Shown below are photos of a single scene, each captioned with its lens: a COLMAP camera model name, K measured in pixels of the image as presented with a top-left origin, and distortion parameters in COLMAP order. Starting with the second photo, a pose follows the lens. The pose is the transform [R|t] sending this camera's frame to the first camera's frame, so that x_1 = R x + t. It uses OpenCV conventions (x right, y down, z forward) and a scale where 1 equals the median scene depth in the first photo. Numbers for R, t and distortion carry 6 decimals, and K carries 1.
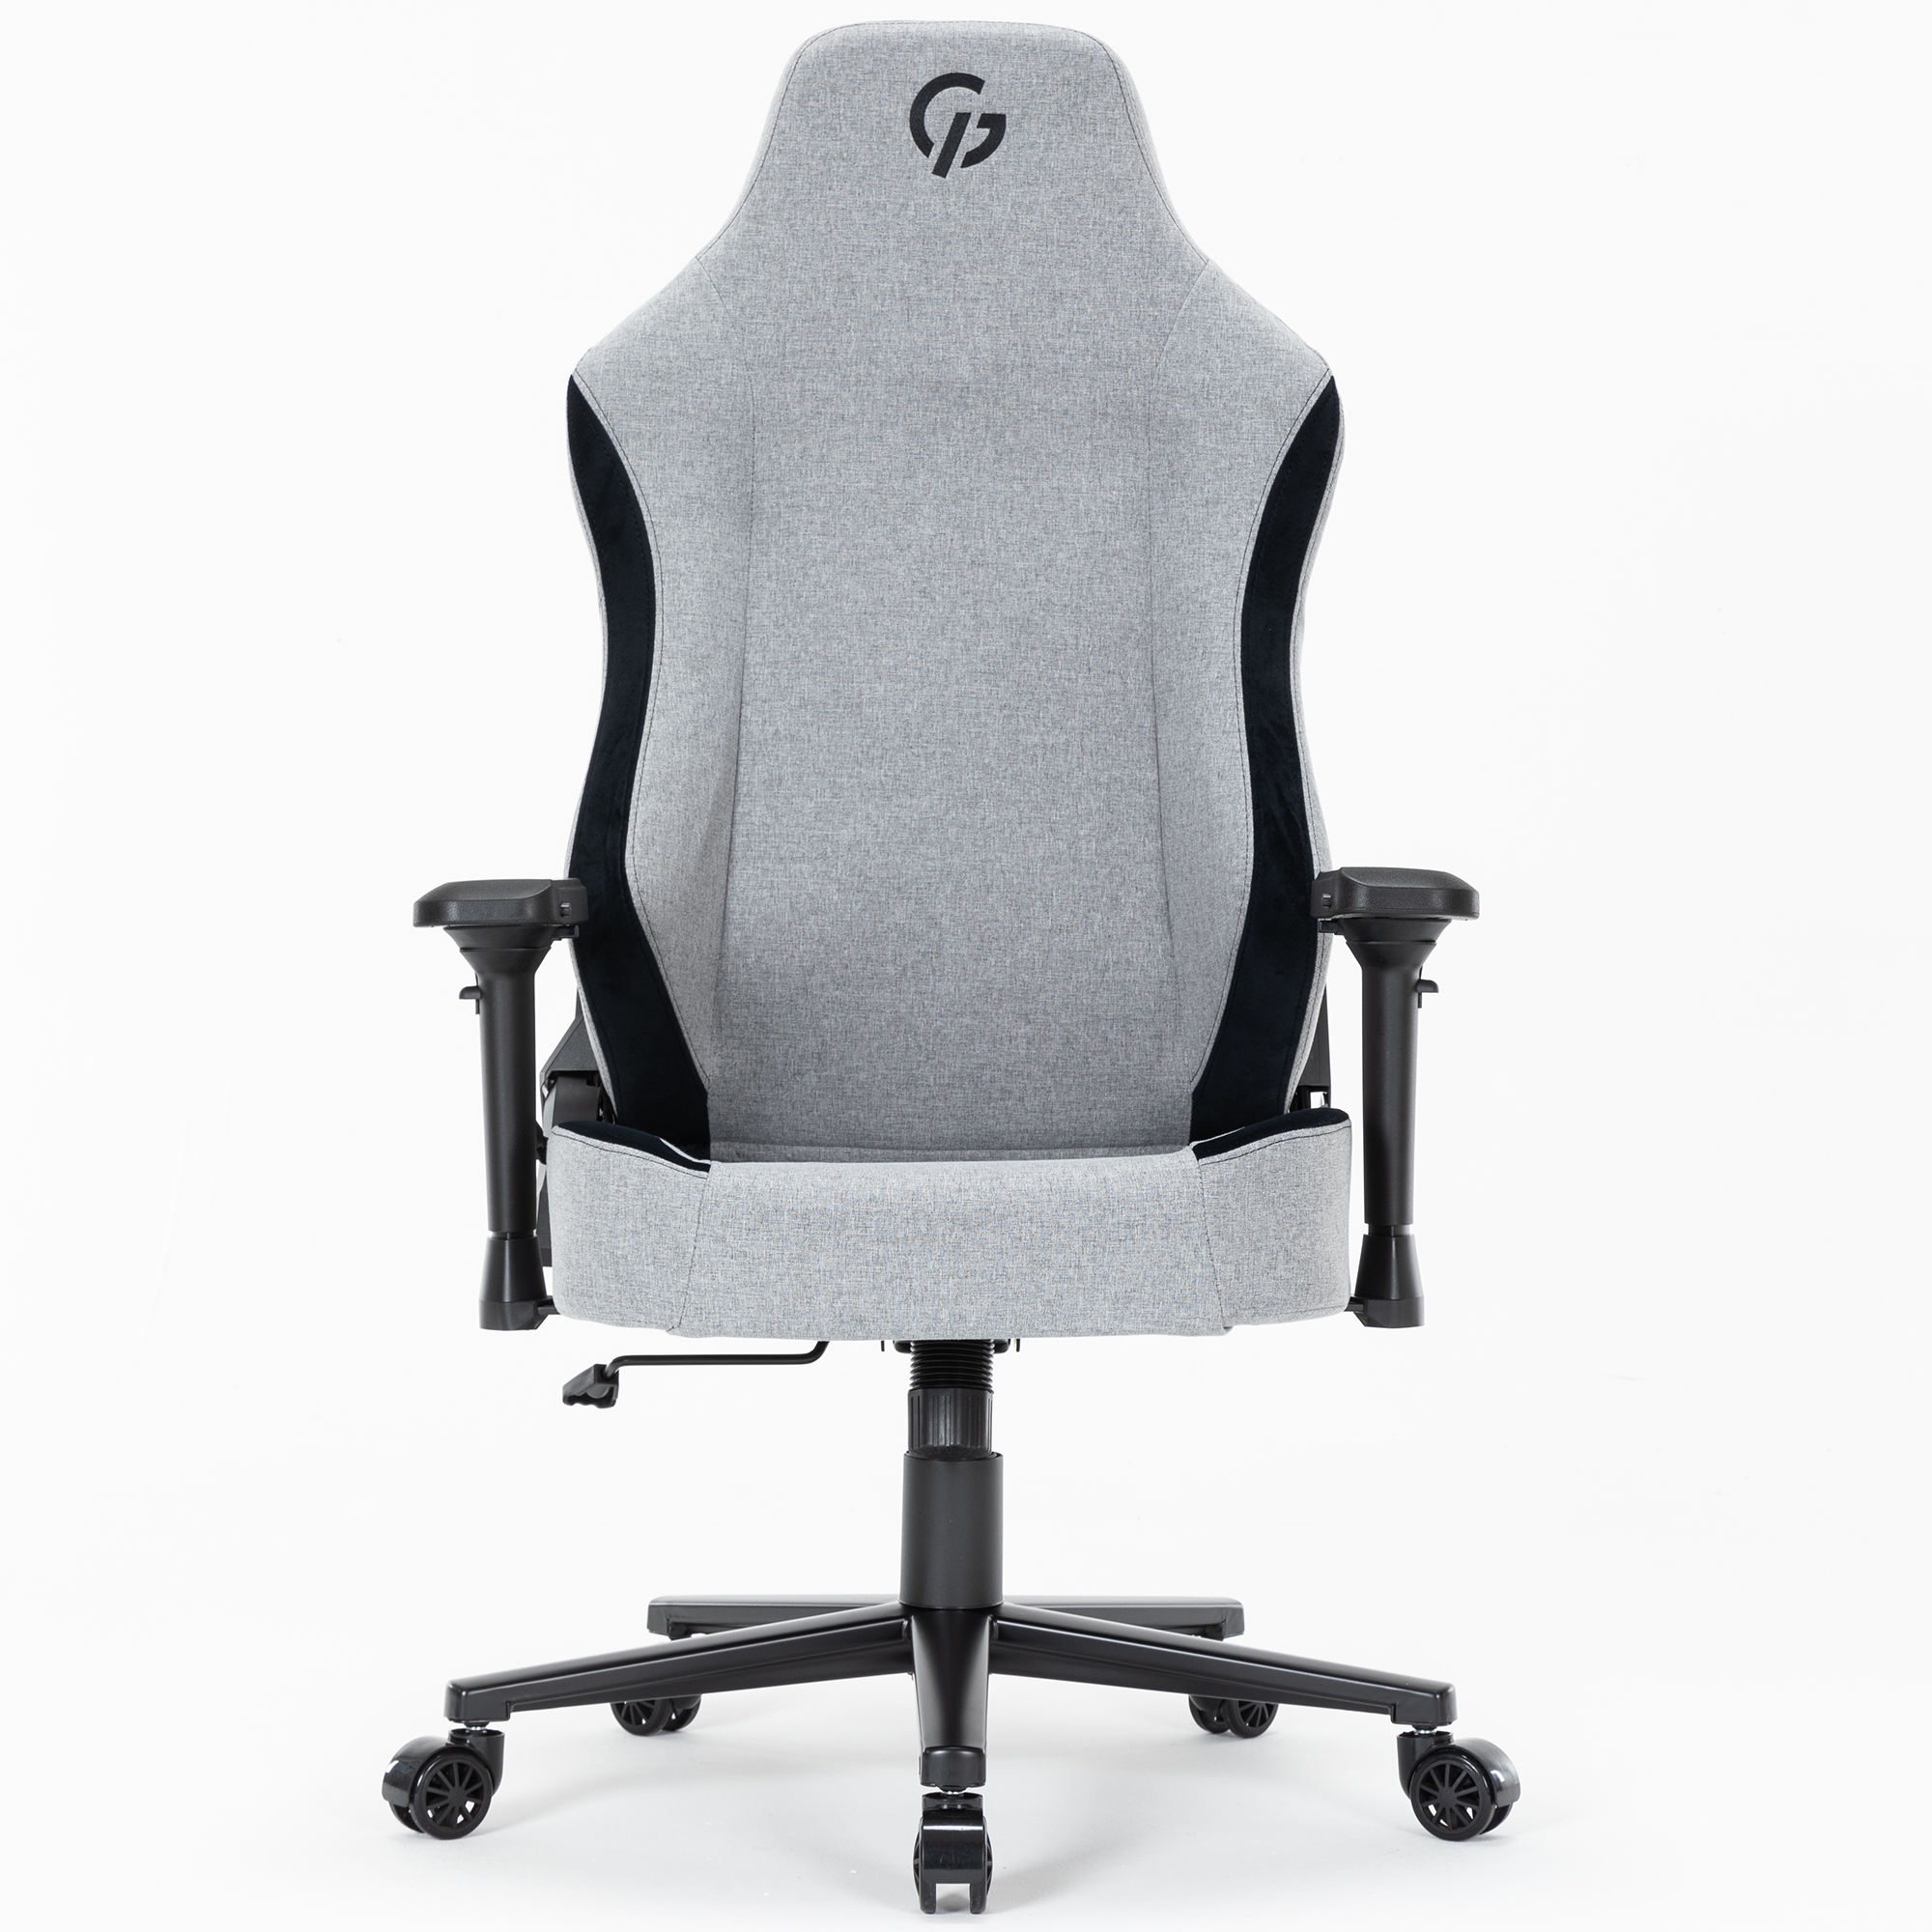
lens RADIAL K [[5264.5, 0, 966.0], [0, 5264.5, 966.0], [0, 0, 1]] dist [-0.089251, -0.013846]
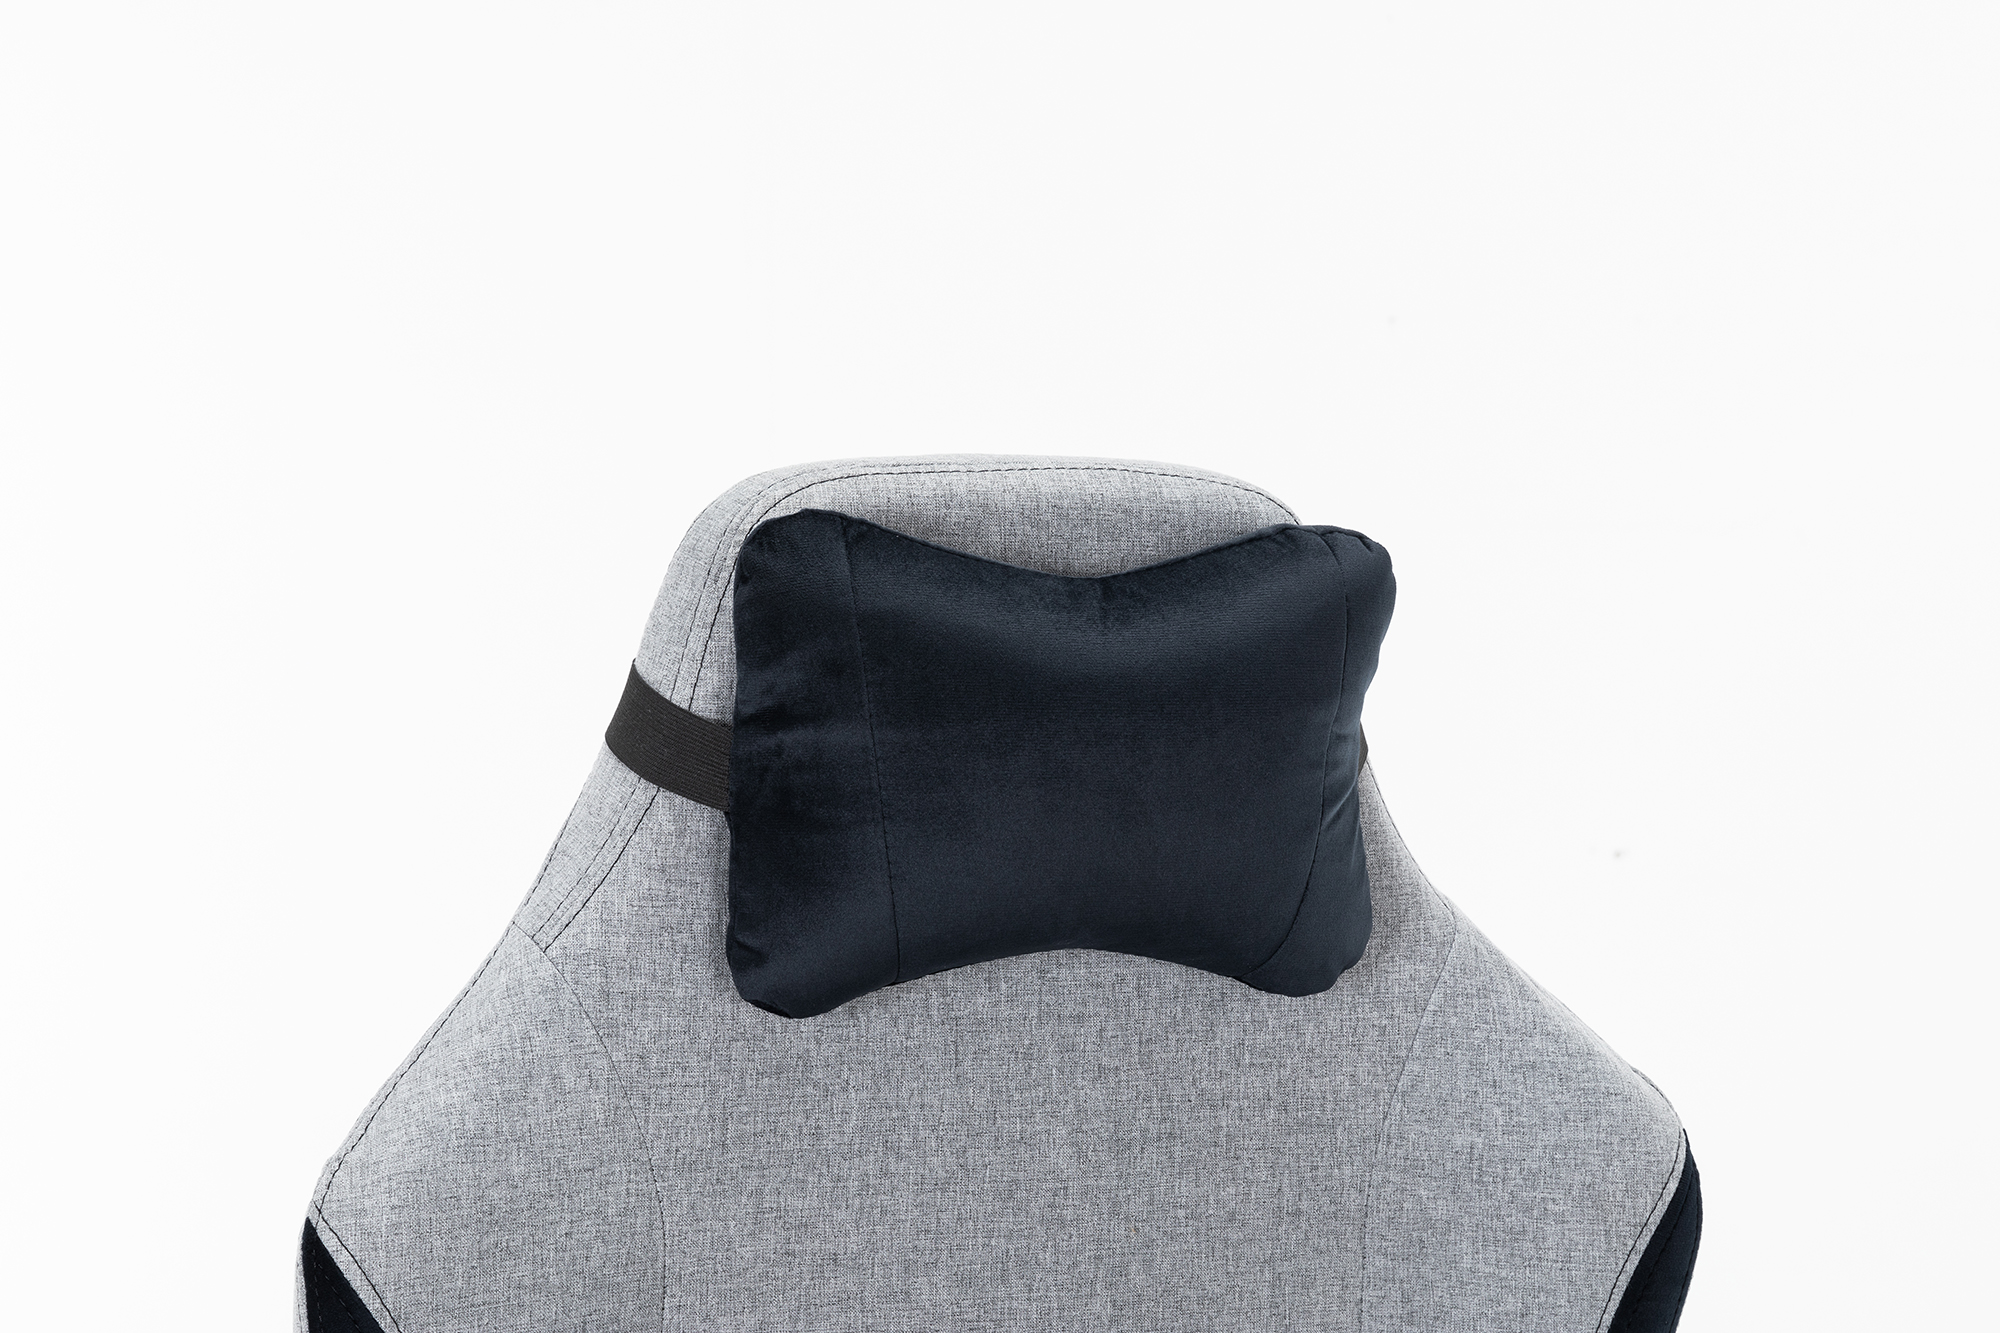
lens RADIAL K [[3664.2, 0, 1000.0], [0, 3664.2, 666.5], [0, 0, 1]] dist [-0.004867, -0.193821]
pose [[0.934508, -0.019522, 0.355407, -0.134161], [-0.016940, 0.994924, 0.099193, -0.197504], [-0.355540, -0.098717, 0.929433, 0.668538]]
